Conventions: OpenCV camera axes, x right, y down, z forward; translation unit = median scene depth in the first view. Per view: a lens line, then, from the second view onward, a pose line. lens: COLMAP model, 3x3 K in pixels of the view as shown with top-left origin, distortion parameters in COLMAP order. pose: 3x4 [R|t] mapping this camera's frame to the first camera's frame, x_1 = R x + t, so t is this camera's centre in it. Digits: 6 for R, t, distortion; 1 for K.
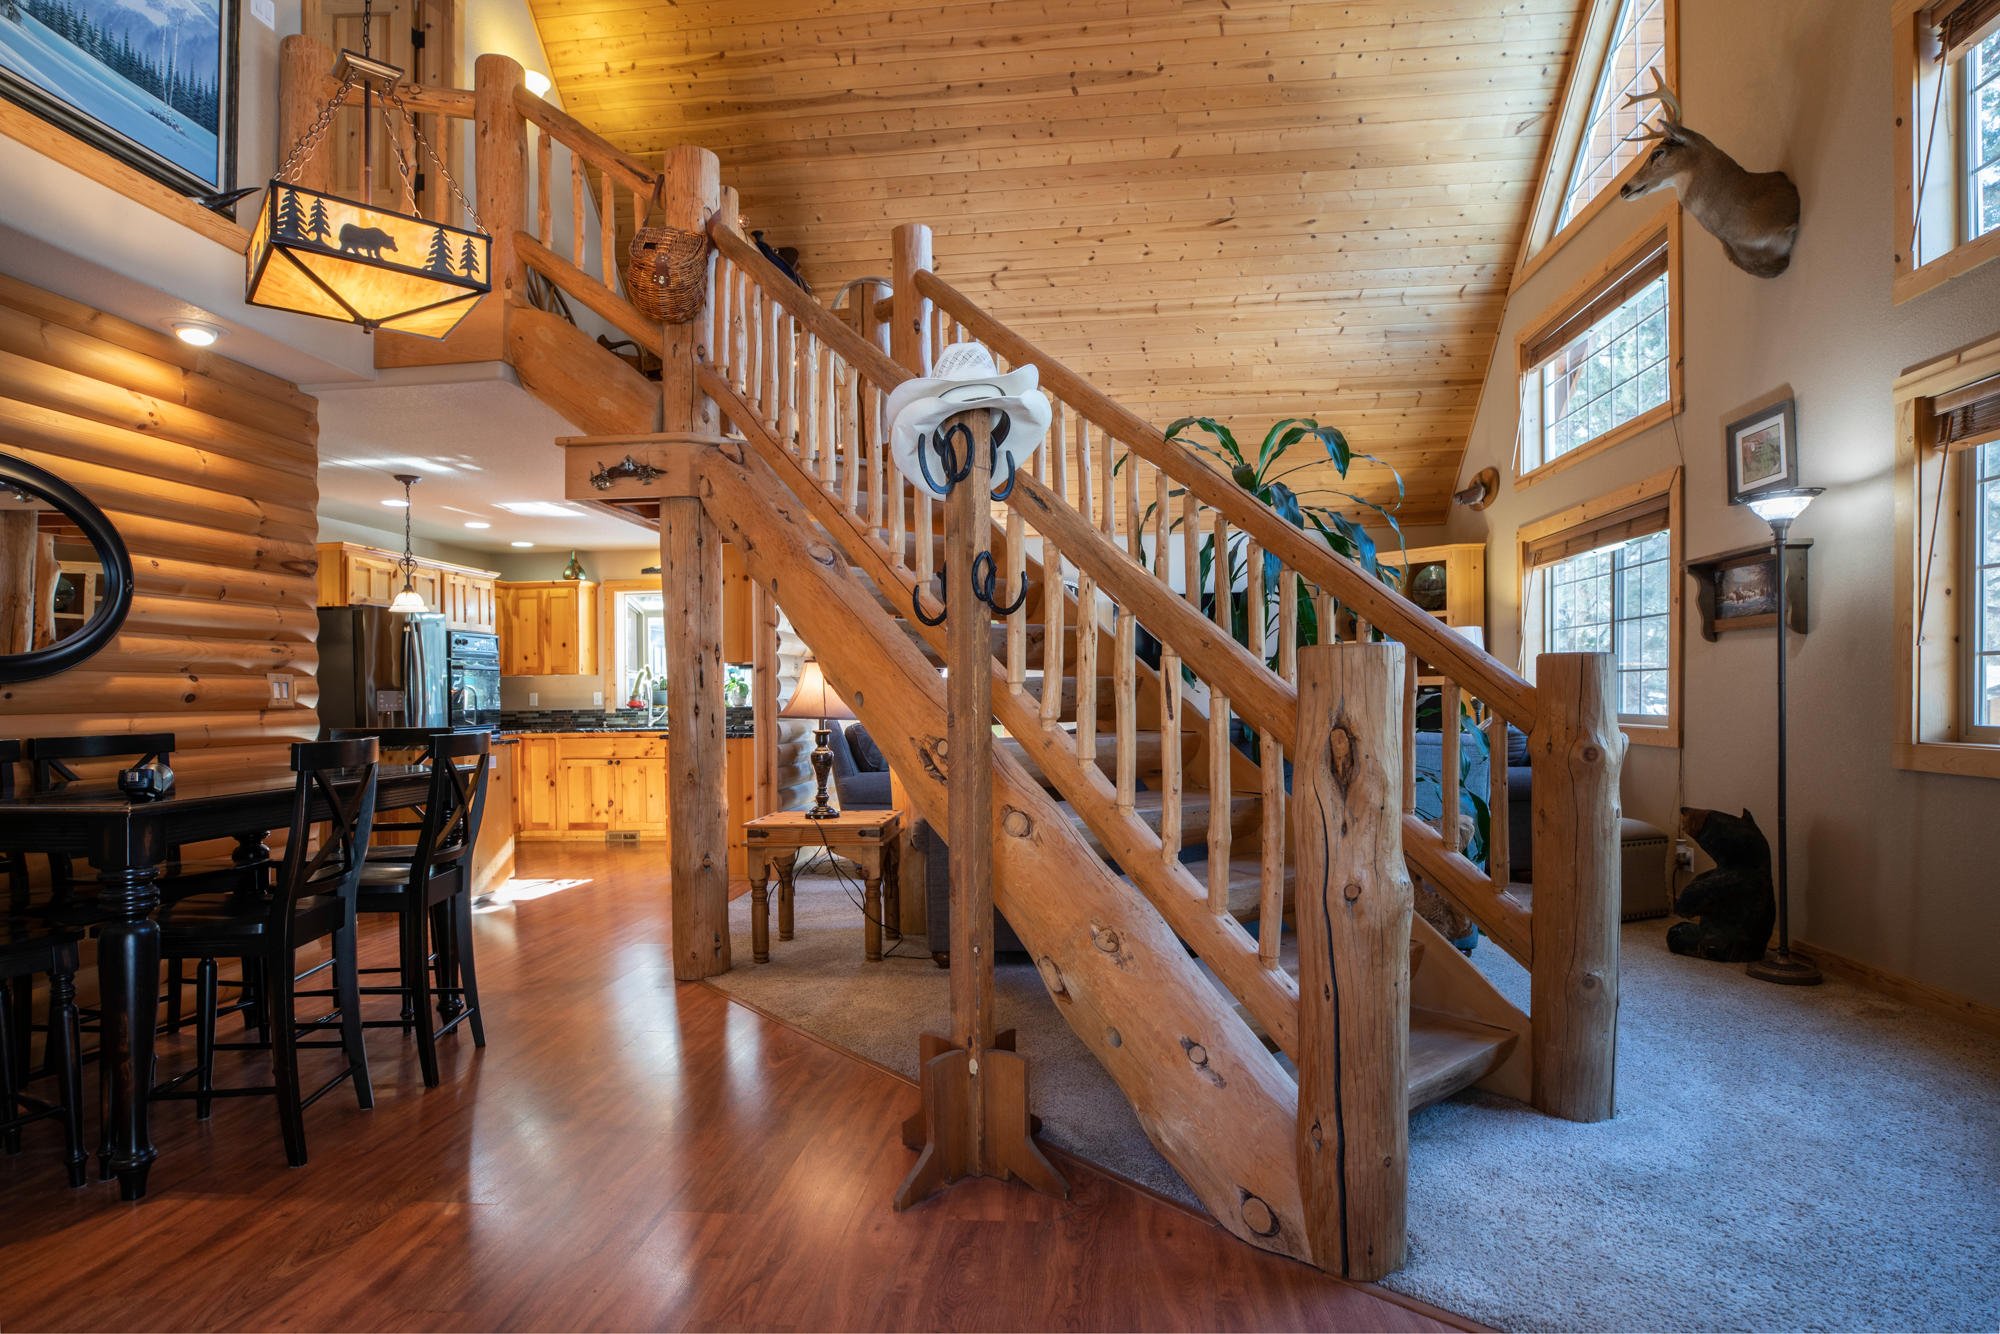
lens RADIAL K [[1047.2, 0, 1033.0], [0, 1047.2, 682.5], [0, 0, 1]] dist [-0.001198, 0.002393]
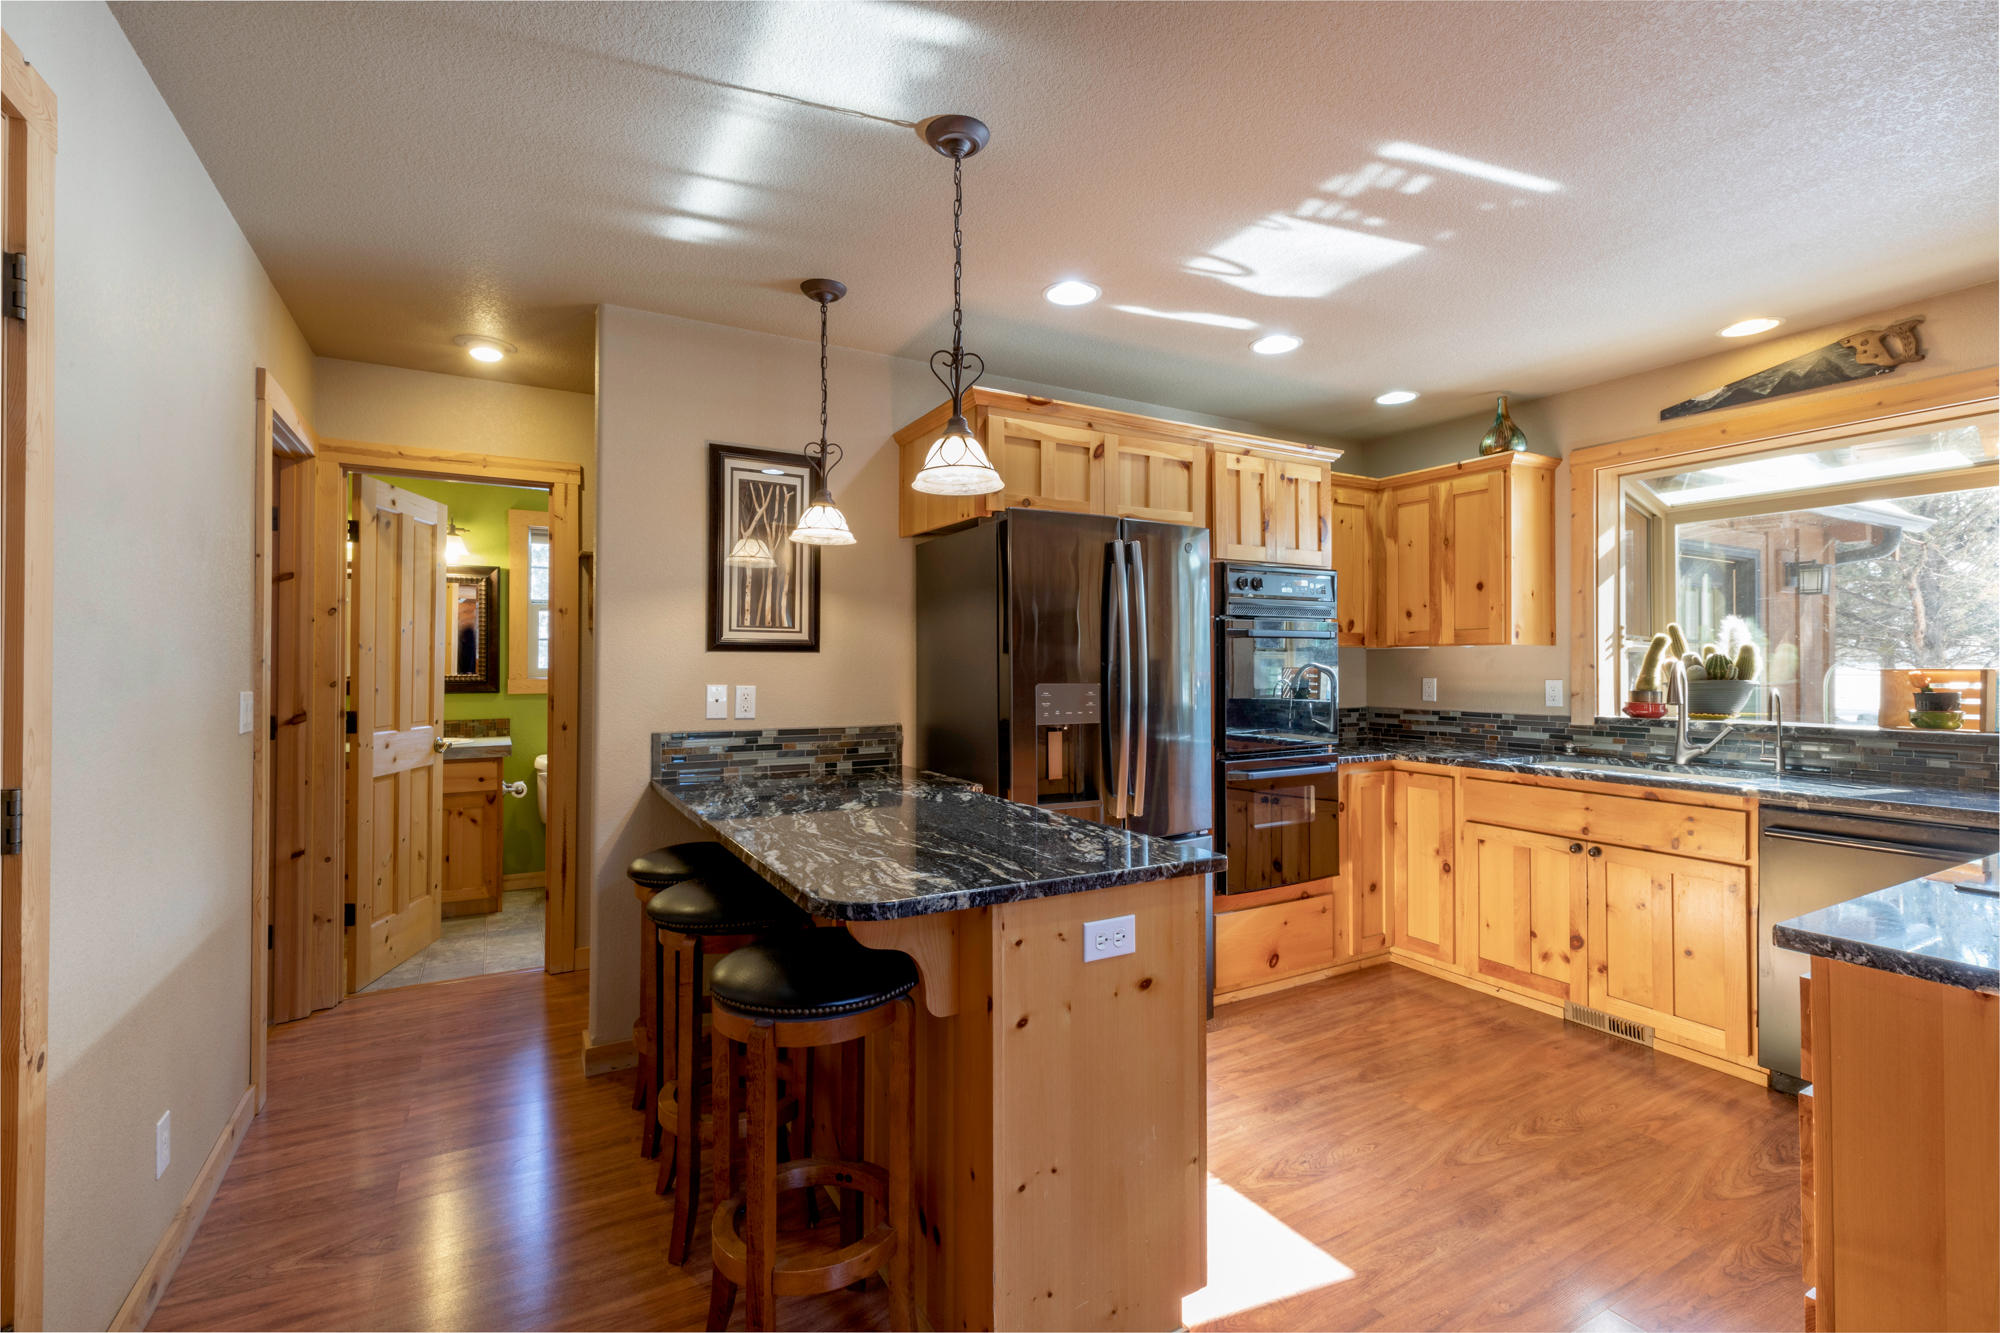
lens RADIAL K [[896.6, 0, 991.4], [0, 896.6, 652.4], [0, 0, 1]] dist [0.002197, -0.000417]
pose [[0.548653, 0.005655, -0.836031, -0.423742], [0.000061, 0.999977, 0.006804, -0.013678], [0.836050, -0.003783, 0.548640, 1.112526]]
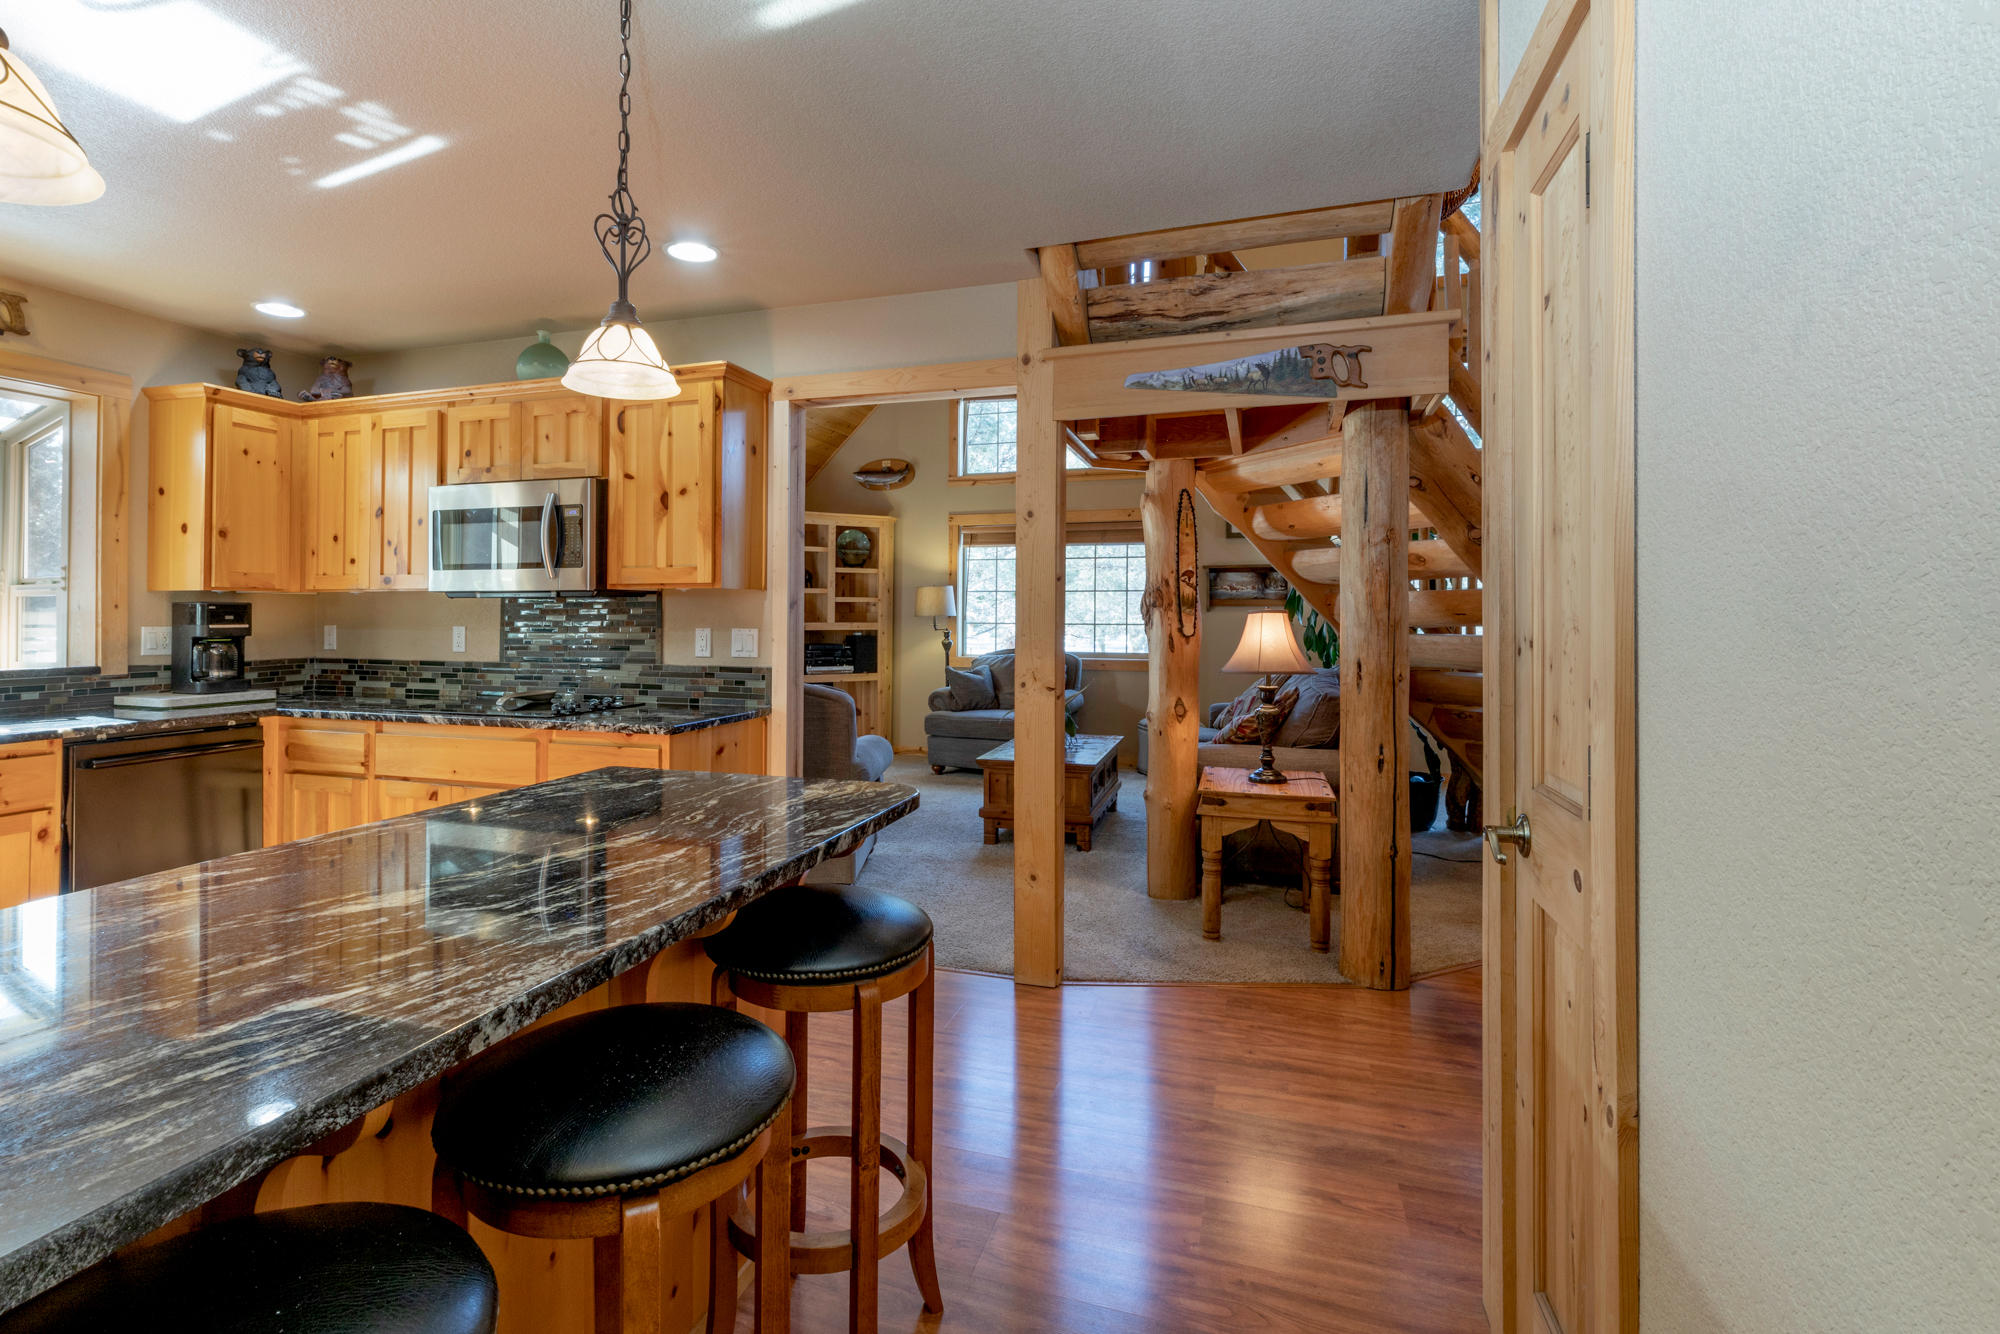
lens RADIAL K [[889.2, 0, 980.6], [0, 889.2, 614.8], [0, 0, 1]] dist [0.001336, -0.000195]
pose [[0.230539, 0.017533, 0.972905, -1.093161], [-0.016453, 0.999765, -0.014118, 0.001286], [-0.972924, -0.012753, 0.230774, 1.116215]]
